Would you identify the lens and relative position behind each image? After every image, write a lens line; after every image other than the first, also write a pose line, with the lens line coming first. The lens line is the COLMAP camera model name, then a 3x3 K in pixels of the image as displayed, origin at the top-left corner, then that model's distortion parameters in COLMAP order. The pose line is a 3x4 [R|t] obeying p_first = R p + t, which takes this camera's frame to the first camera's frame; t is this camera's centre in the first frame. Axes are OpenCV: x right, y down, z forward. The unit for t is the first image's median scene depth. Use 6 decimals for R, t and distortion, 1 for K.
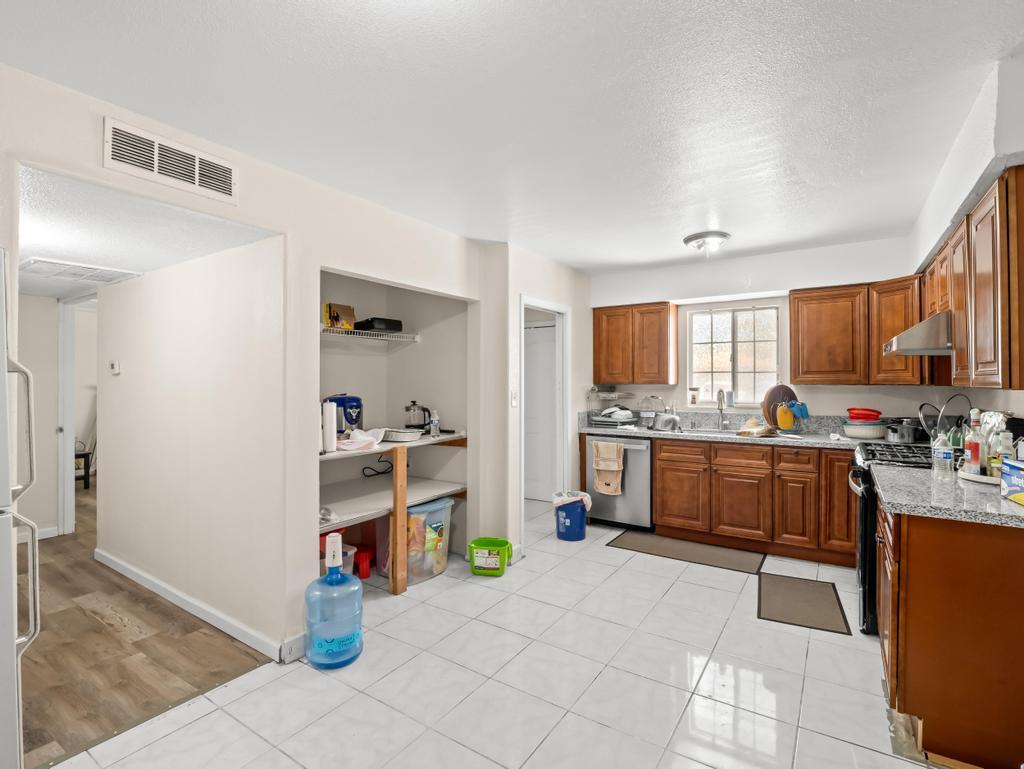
lens RADIAL K [[493.1, 0, 516.0], [0, 493.1, 377.7], [0, 0, 1]] dist [-0.010776, -0.004172]
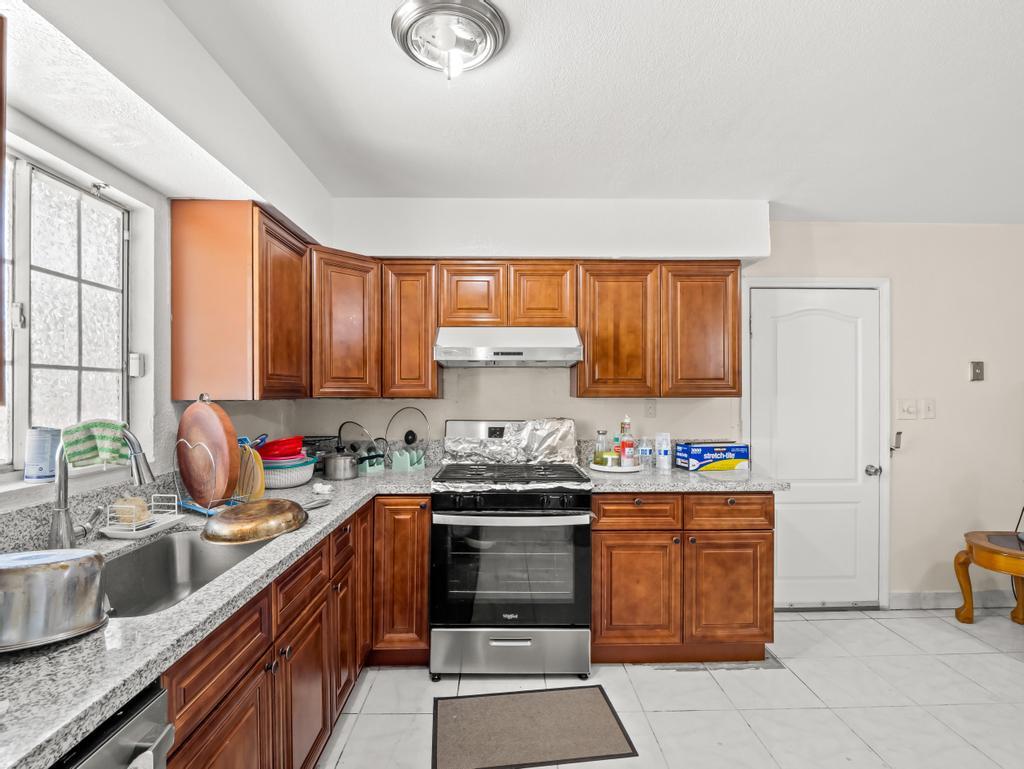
lens RADIAL K [[493.1, 0, 503.5], [0, 493.1, 391.9], [0, 0, 1]] dist [-0.010776, -0.004172]
pose [[-0.553380, 0.004322, 0.832918, 0.034762], [-0.002558, 0.999973, -0.006888, 0.008079], [-0.832925, -0.005943, -0.553354, 1.002407]]
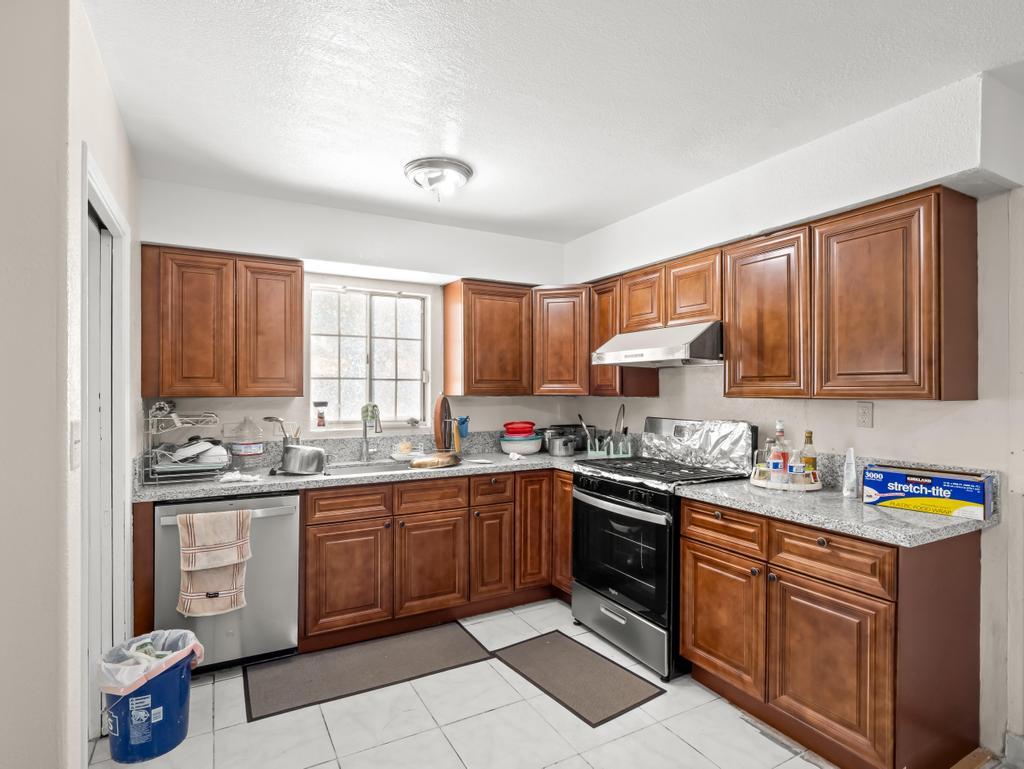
lens RADIAL K [[532.1, 0, 507.1], [0, 532.1, 390.9], [0, 0, 1]] dist [-0.003078, -0.002142]
pose [[0.474371, 0.001356, 0.880324, -0.158813], [-0.006993, 0.999973, 0.002228, 0.003185], [-0.880297, -0.007213, 0.474367, 0.496037]]
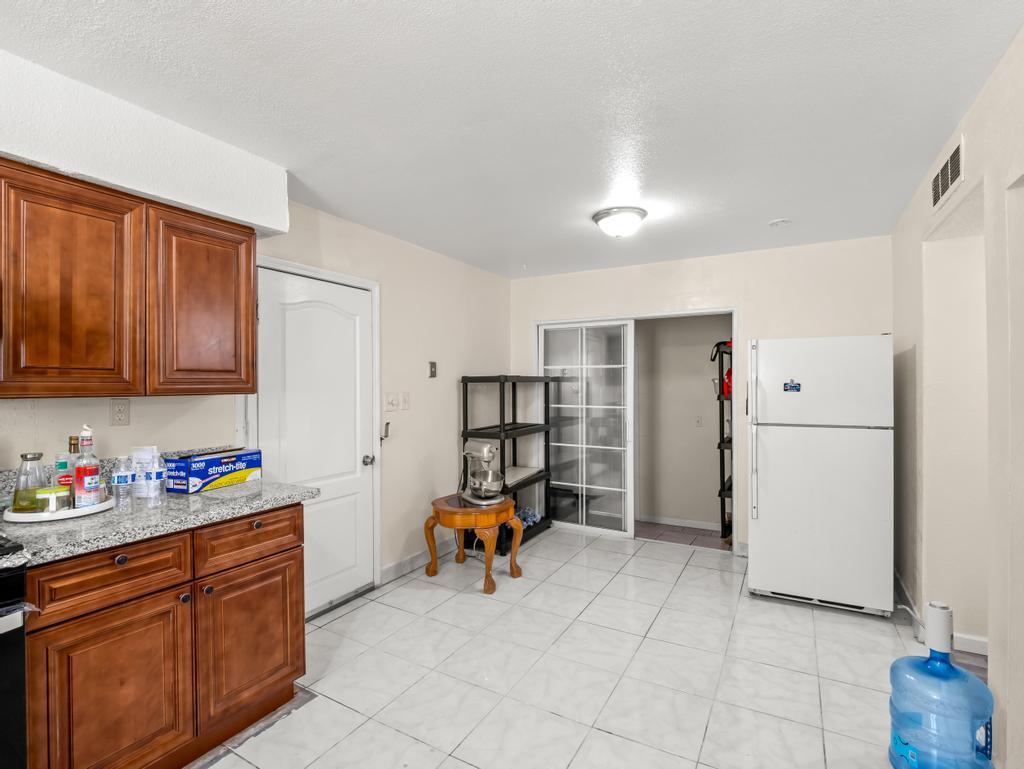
lens RADIAL K [[493.1, 0, 511.3], [0, 493.1, 384.4], [0, 0, 1]] dist [-0.010776, -0.004172]
pose [[-0.997996, 0.007035, -0.062891, 0.154348], [0.007479, 0.999949, -0.006828, 0.005270], [0.062840, -0.007284, -0.997997, 0.938229]]
